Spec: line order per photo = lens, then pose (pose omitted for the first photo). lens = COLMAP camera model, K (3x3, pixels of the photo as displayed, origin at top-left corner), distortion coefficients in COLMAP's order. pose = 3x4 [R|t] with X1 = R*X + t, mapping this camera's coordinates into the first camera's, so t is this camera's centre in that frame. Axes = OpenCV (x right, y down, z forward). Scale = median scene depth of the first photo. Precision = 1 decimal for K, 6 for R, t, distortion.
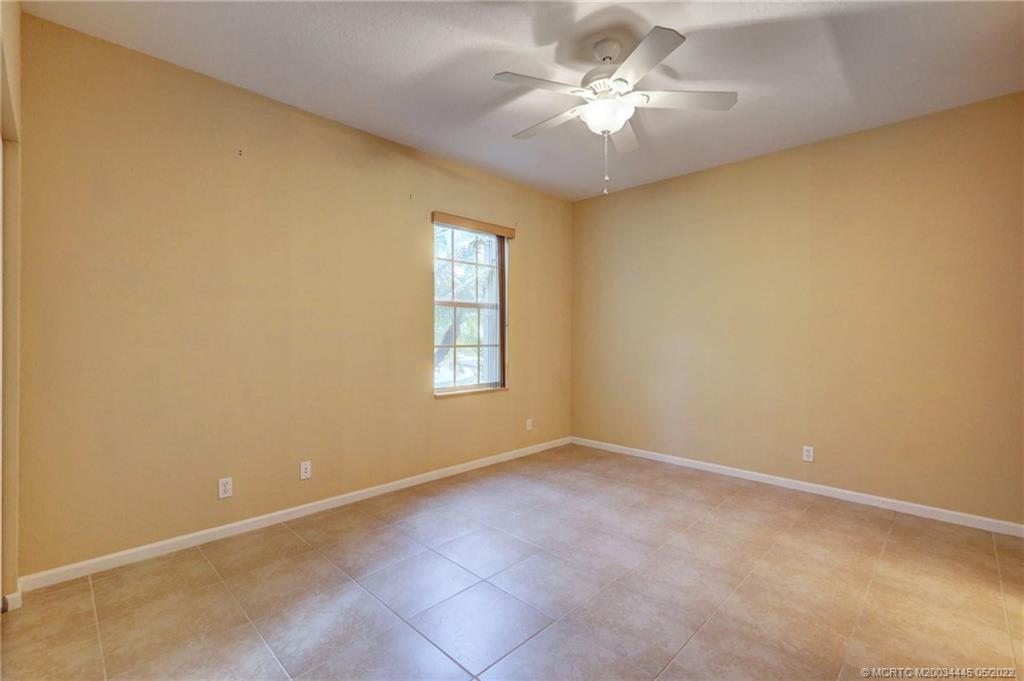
lens RADIAL K [[453.2, 0, 509.8], [0, 453.2, 336.7], [0, 0, 1]] dist [0.000670, 0.001592]
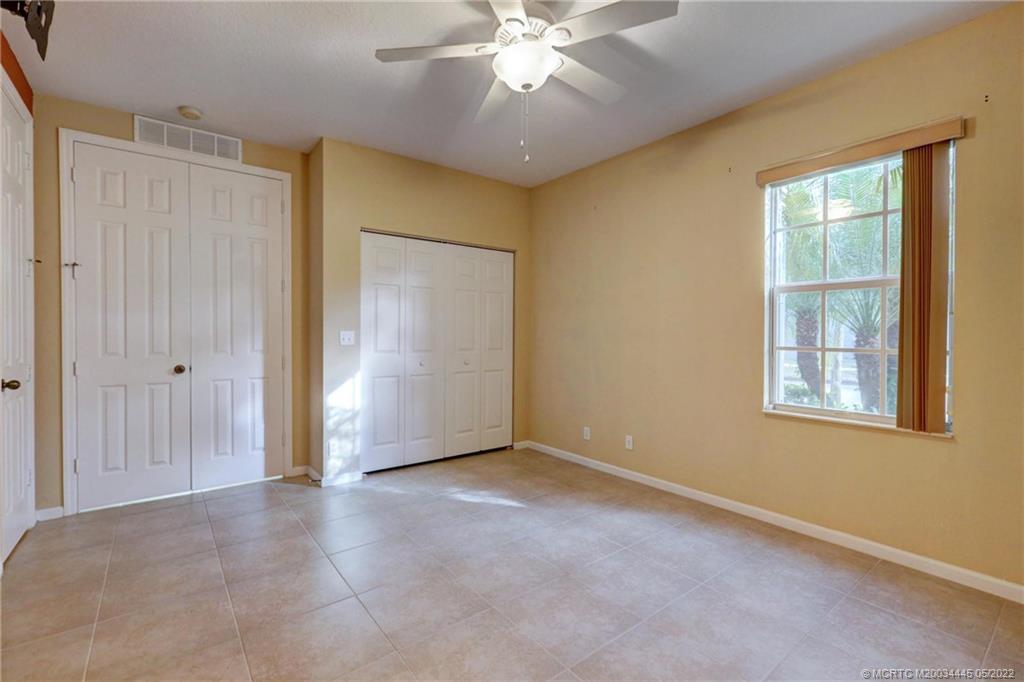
lens RADIAL K [[454.6, 0, 513.4], [0, 454.6, 338.0], [0, 0, 1]] dist [-0.002657, -0.000148]
pose [[-0.130157, 0.008702, -0.991455, 0.785694], [-0.008078, 0.999919, 0.009837, 0.001333], [0.991460, 0.009289, -0.130076, 0.820059]]
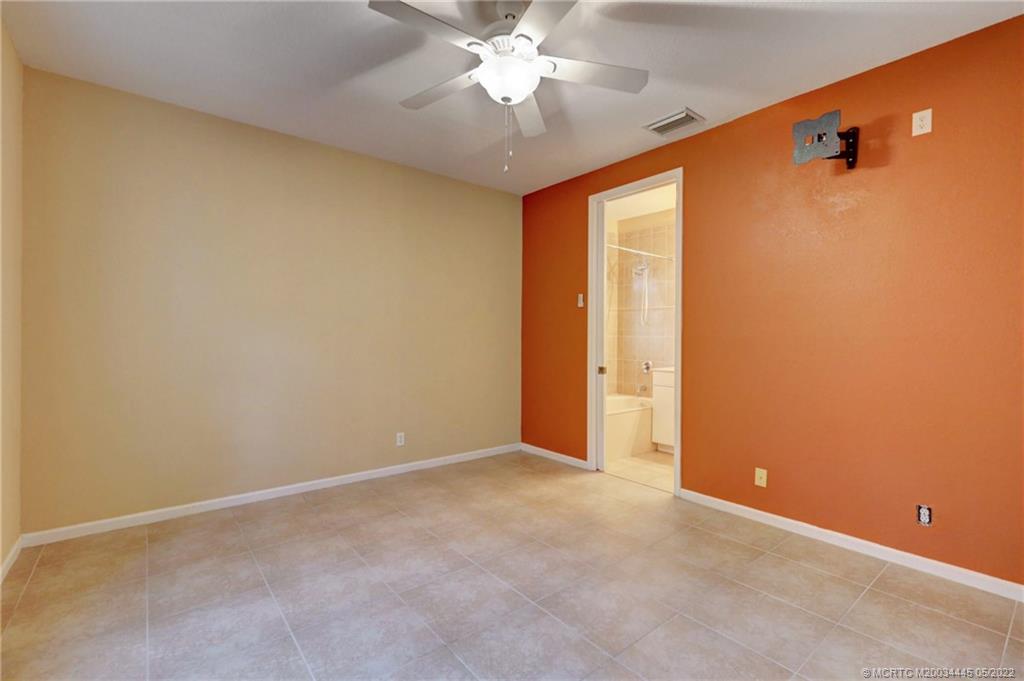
lens RADIAL K [[453.2, 0, 509.8], [0, 453.2, 336.7], [0, 0, 1]] dist [0.000670, 0.001592]
pose [[0.119225, -0.003134, 0.992862, -0.487061], [-0.001790, 0.999993, 0.003371, -0.002226], [-0.992866, -0.002180, 0.119219, 0.671152]]
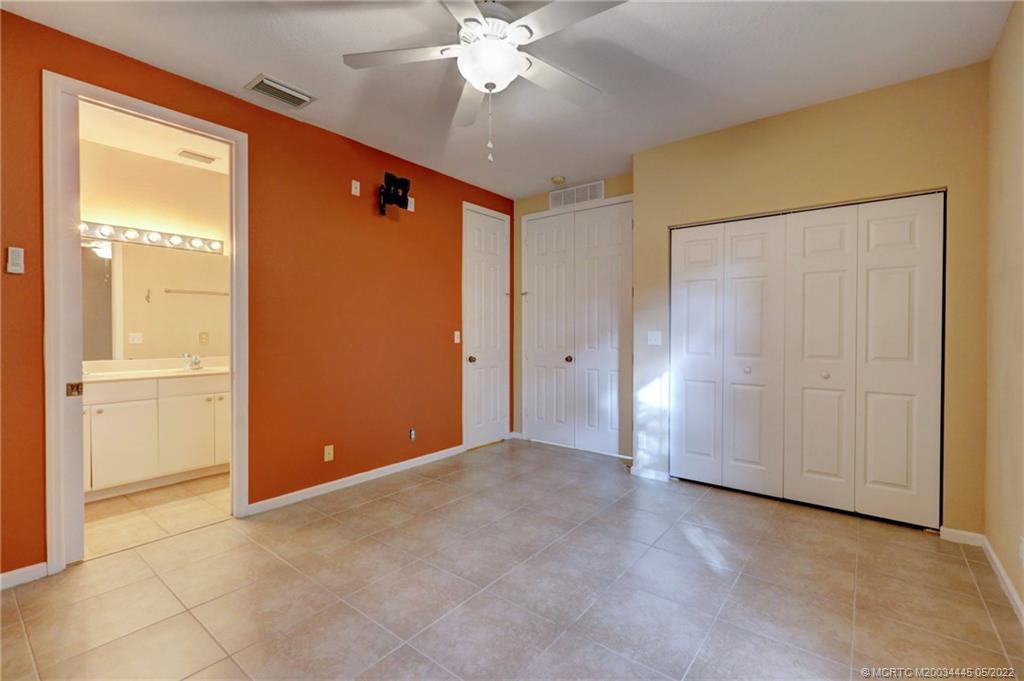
lens RADIAL K [[453.2, 0, 509.8], [0, 453.2, 336.7], [0, 0, 1]] dist [0.000670, 0.001592]
pose [[-0.994457, -0.002321, -0.105123, 0.197378], [-0.003597, 0.999922, 0.011954, 0.000104], [0.105087, 0.012266, -0.994387, 1.383591]]
